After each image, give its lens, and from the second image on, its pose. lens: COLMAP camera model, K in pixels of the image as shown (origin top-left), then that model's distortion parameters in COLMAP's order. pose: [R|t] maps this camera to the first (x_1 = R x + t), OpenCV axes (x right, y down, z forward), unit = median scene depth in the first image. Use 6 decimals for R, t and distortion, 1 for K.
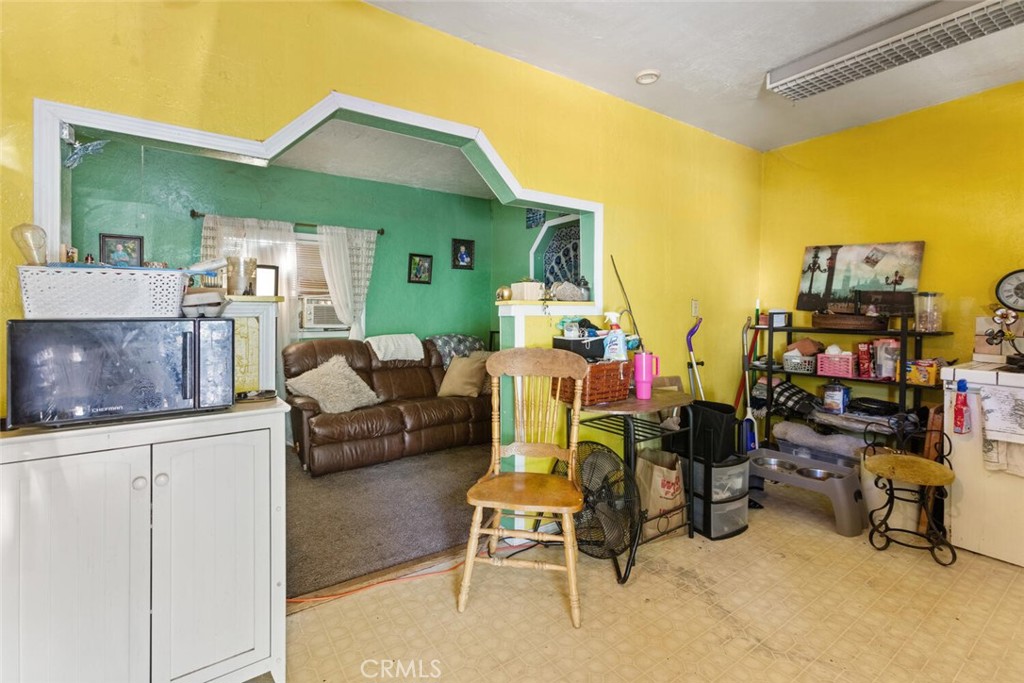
lens RADIAL K [[532.8, 0, 511.5], [0, 532.8, 306.3], [0, 0, 1]] dist [-0.003614, -0.000762]
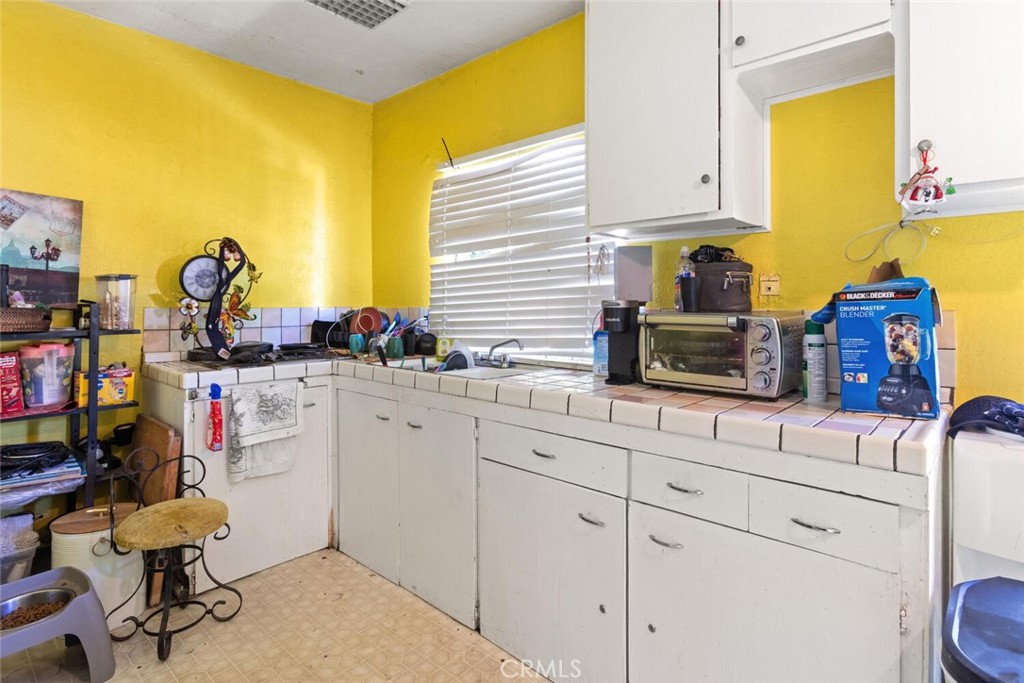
lens RADIAL K [[532.8, 0, 511.5], [0, 532.8, 306.3], [0, 0, 1]] dist [-0.003614, -0.000762]
pose [[-0.241987, -0.006825, 0.970255, -0.048889], [-0.007350, 0.999959, 0.005201, 0.008881], [-0.970252, -0.005873, -0.242028, 0.652034]]
